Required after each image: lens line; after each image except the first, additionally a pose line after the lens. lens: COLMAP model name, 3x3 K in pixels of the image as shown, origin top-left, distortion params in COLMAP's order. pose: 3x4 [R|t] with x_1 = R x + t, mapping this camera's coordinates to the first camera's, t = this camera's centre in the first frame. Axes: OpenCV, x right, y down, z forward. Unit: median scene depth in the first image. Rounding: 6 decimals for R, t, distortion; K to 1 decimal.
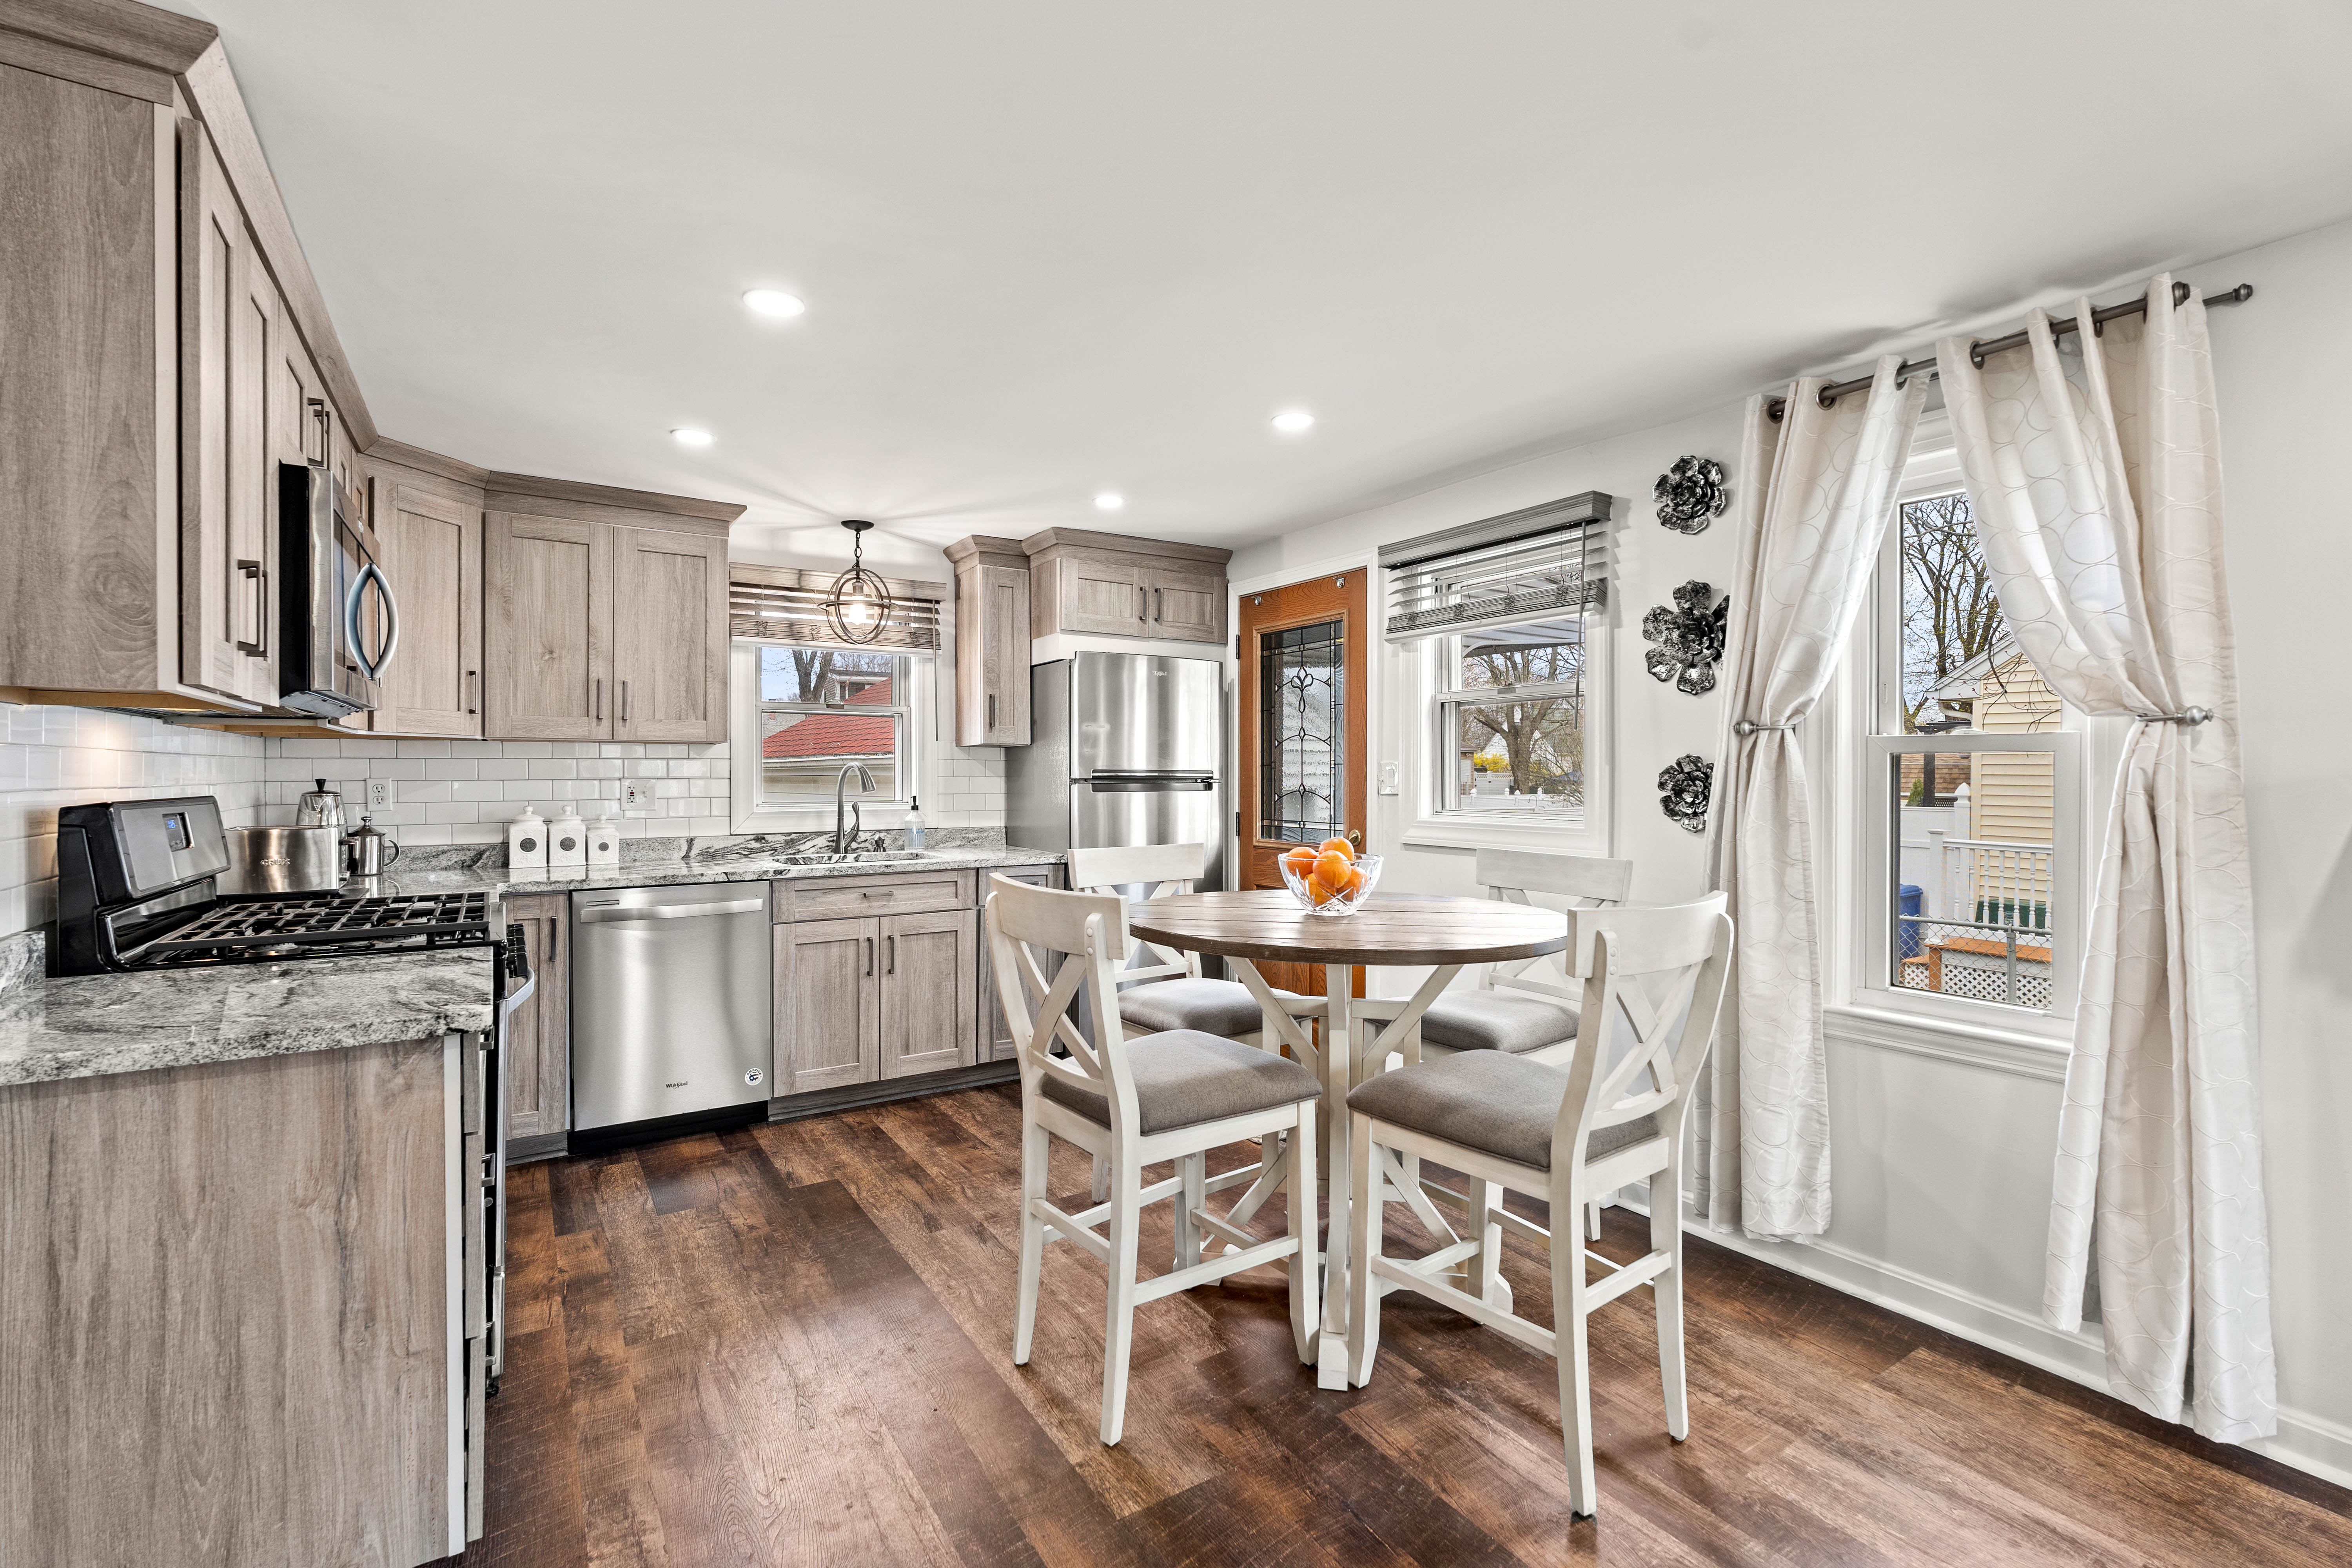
lens RADIAL K [[1036.1, 0, 1176.0], [0, 1036.1, 784.0], [0, 0, 1]] dist [-0.005440, -0.000067]
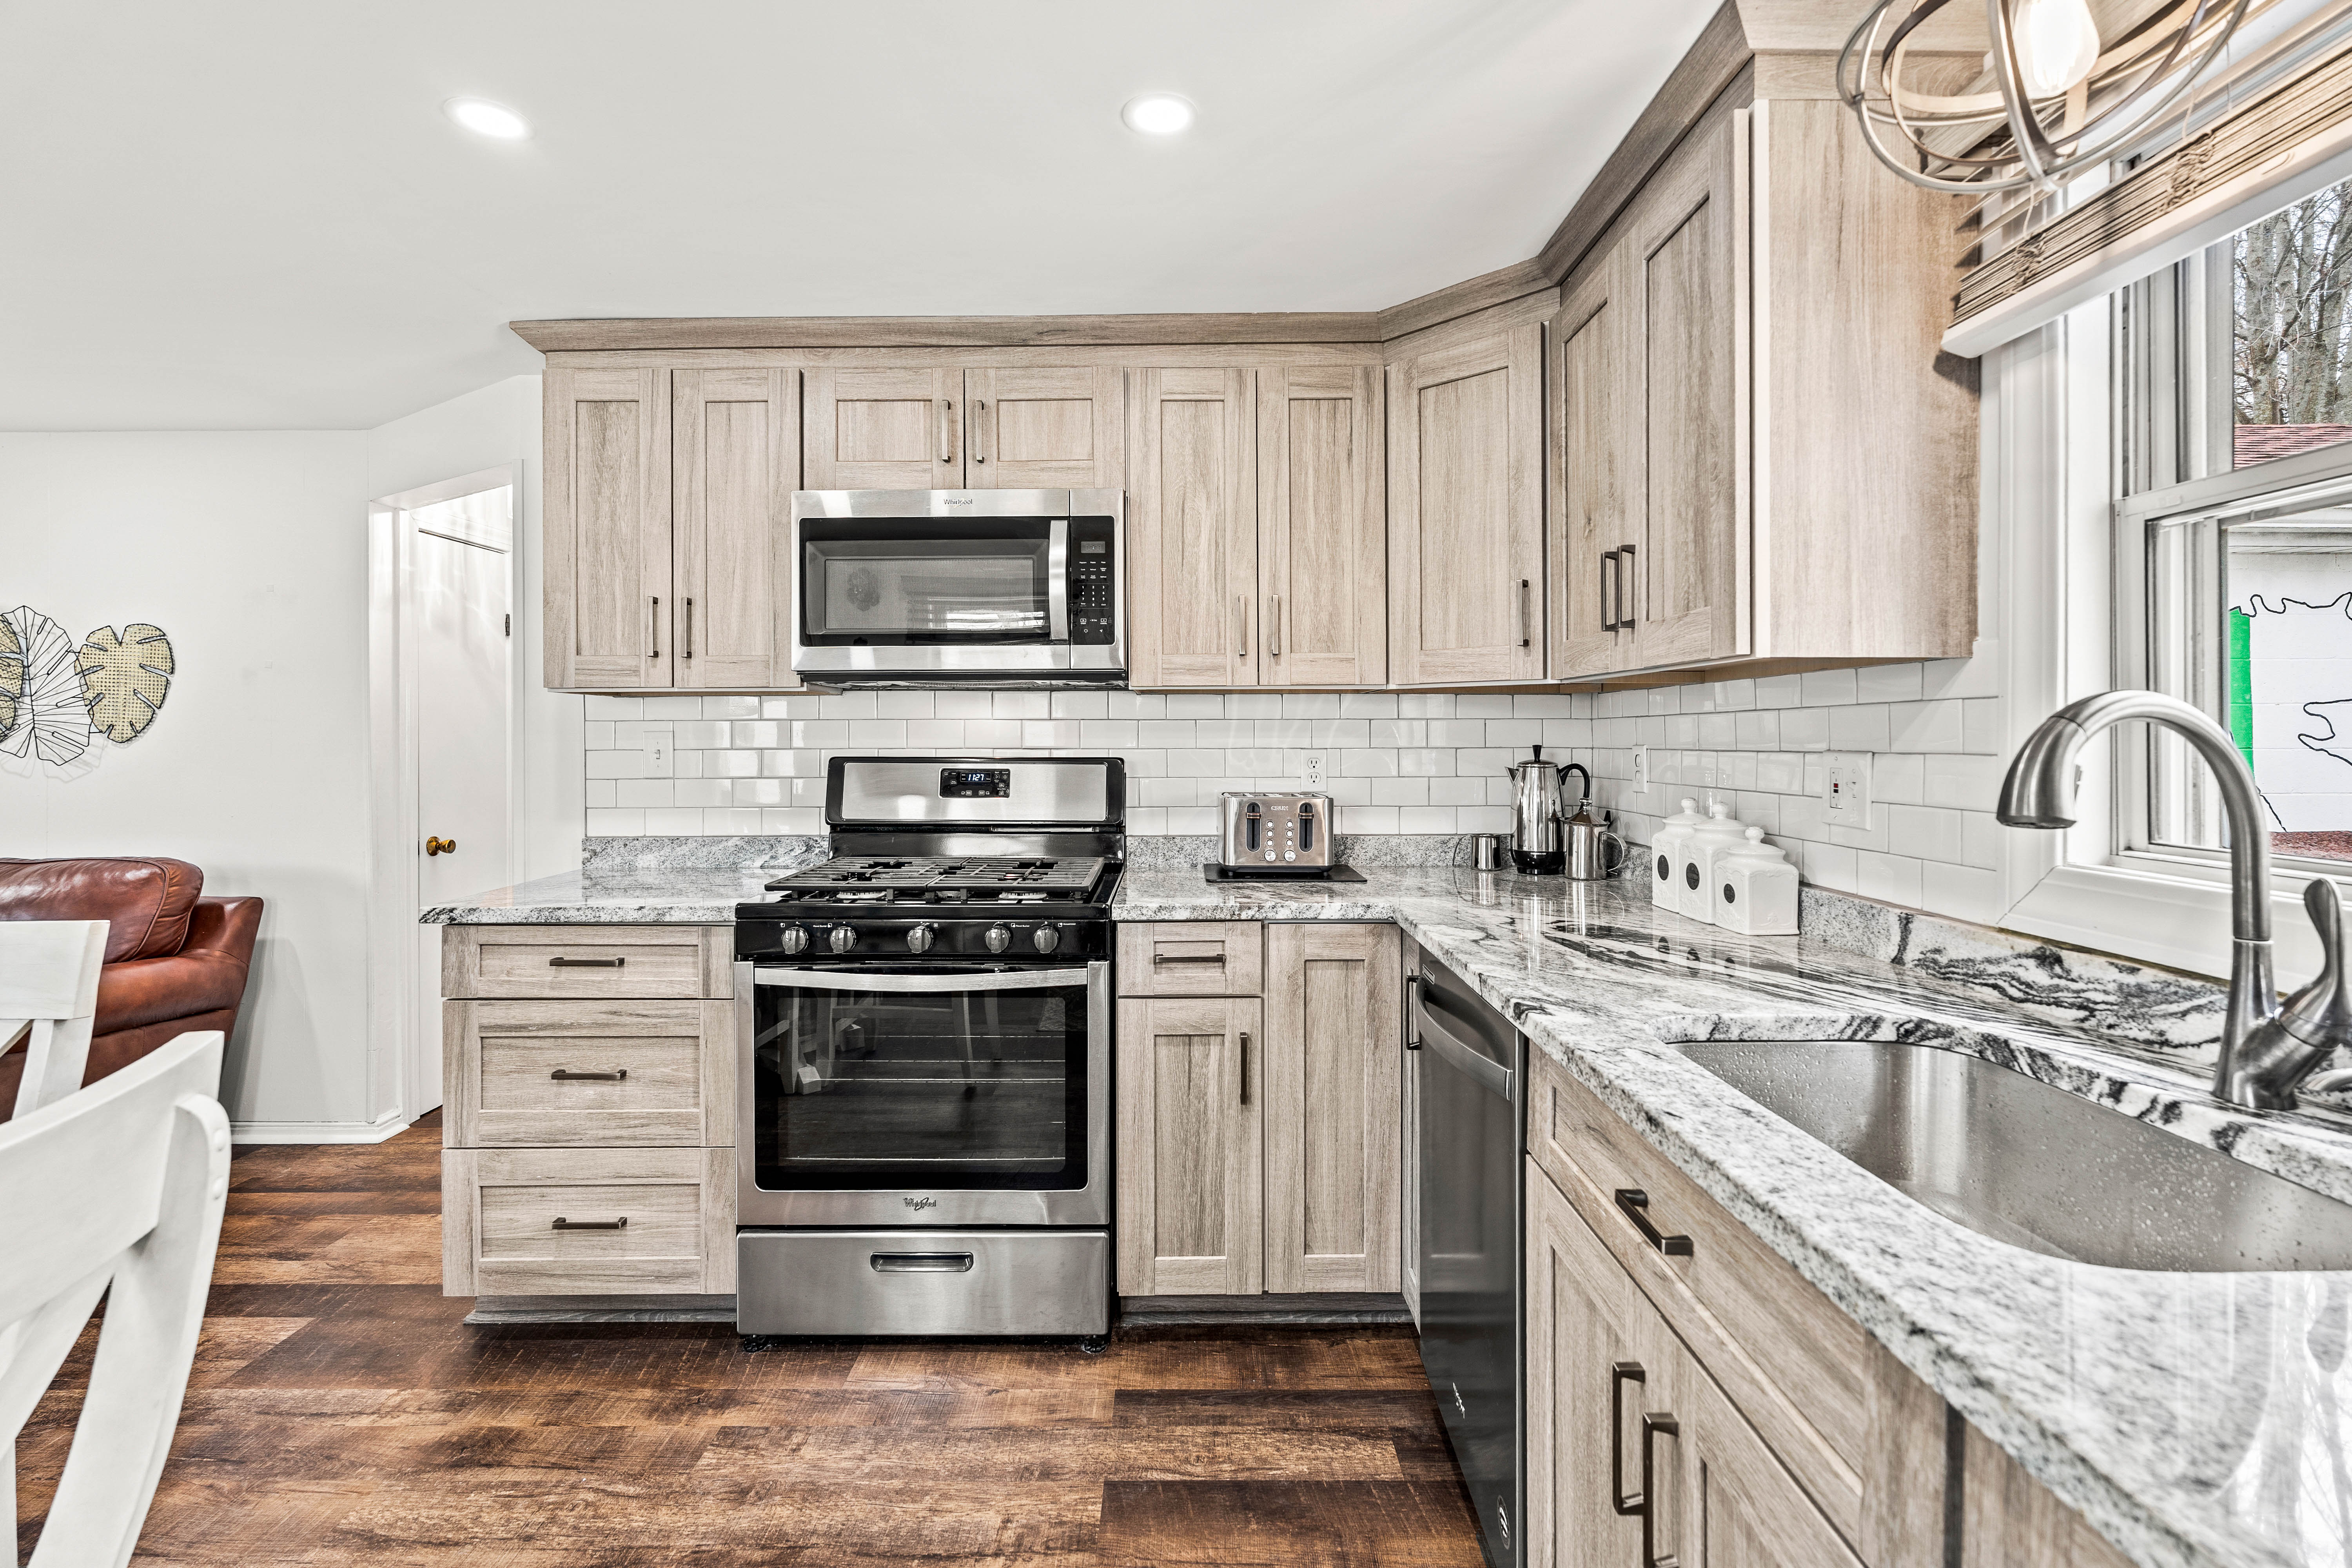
lens RADIAL K [[1063.4, 0, 1184.8], [0, 1063.4, 723.1], [0, 0, 1]] dist [-0.001072, -0.000290]
pose [[-0.541605, -0.008194, -0.840593, -0.005734], [-0.007853, 0.999958, -0.004687, -0.013321], [0.840597, 0.004063, -0.541646, 1.052699]]
